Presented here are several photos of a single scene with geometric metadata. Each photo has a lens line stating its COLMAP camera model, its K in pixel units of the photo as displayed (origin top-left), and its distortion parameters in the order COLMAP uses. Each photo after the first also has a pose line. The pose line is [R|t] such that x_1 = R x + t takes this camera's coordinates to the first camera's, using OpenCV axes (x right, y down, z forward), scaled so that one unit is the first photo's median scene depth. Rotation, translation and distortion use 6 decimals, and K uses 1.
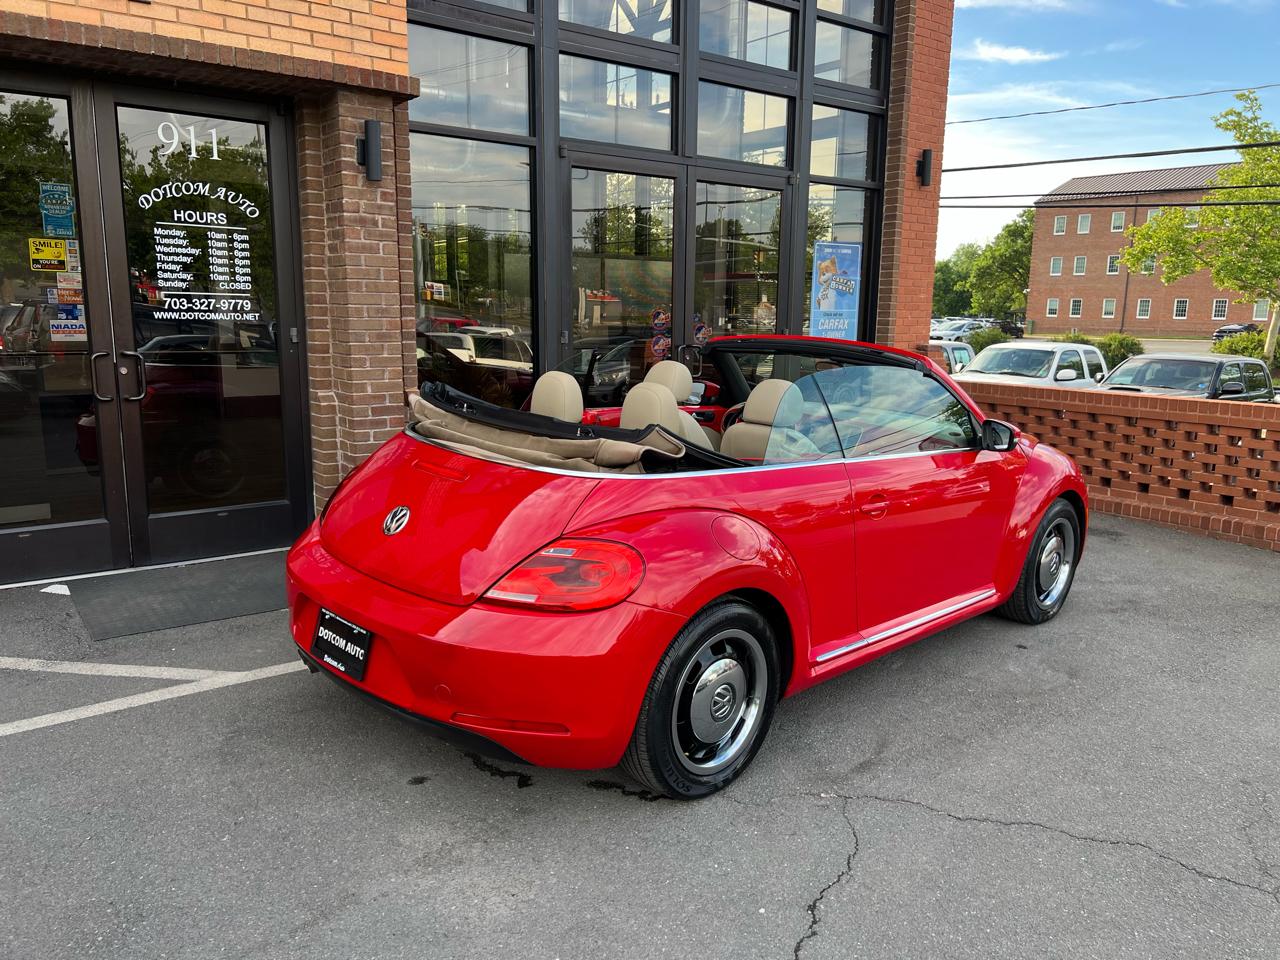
lens RADIAL K [[966.3, 0, 645.3], [0, 966.3, 483.4], [0, 0, 1]] dist [0.046183, -0.048398]
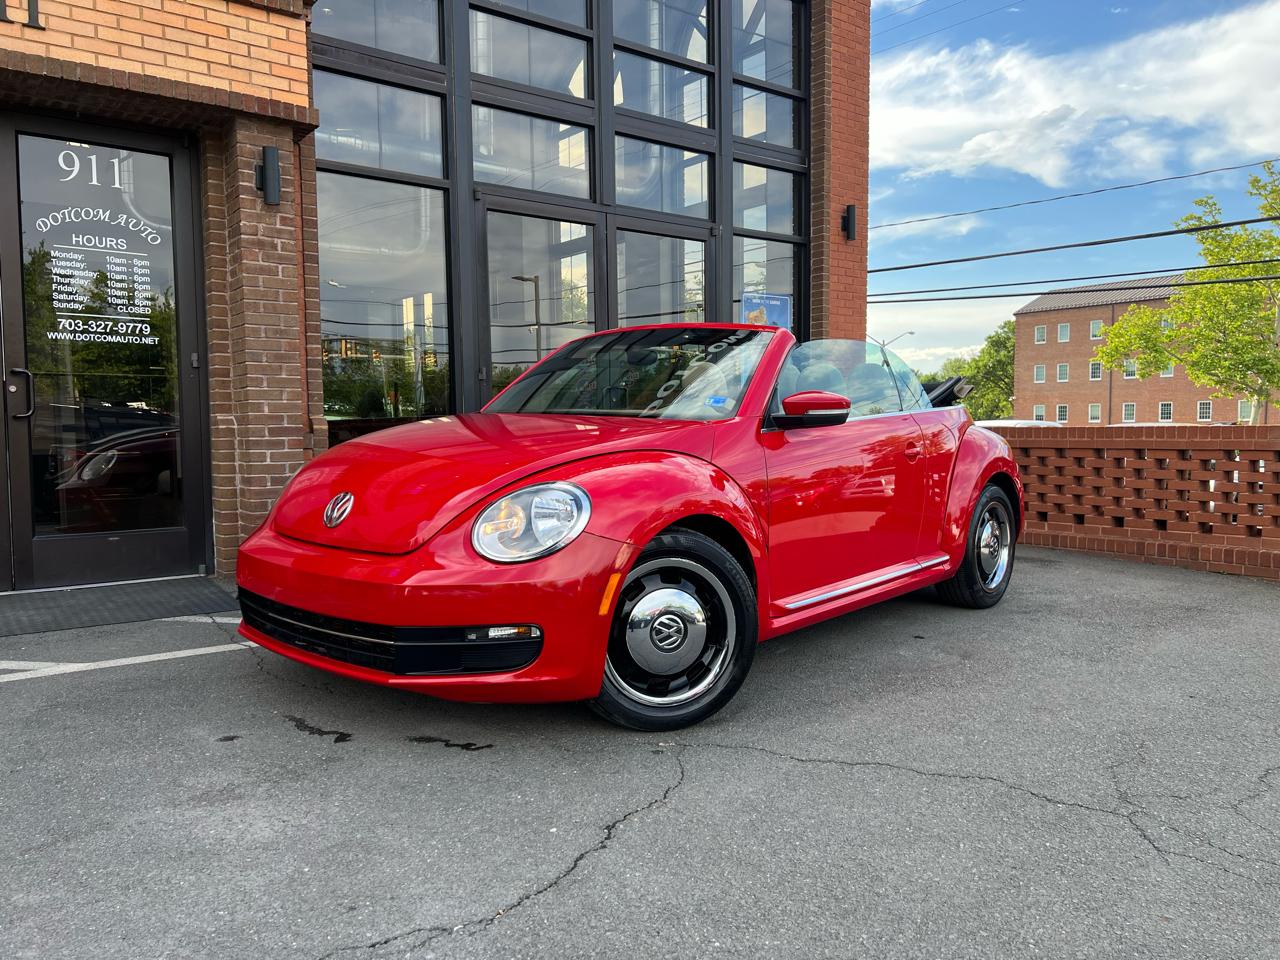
lens RADIAL K [[963.3, 0, 638.1], [0, 963.3, 482.6], [0, 0, 1]] dist [0.055315, -0.061864]
pose [[0.999710, -0.023130, -0.006705, 0.105123], [0.022121, 0.992044, -0.123931, 0.113021], [0.009518, 0.123747, 0.992268, 0.027045]]
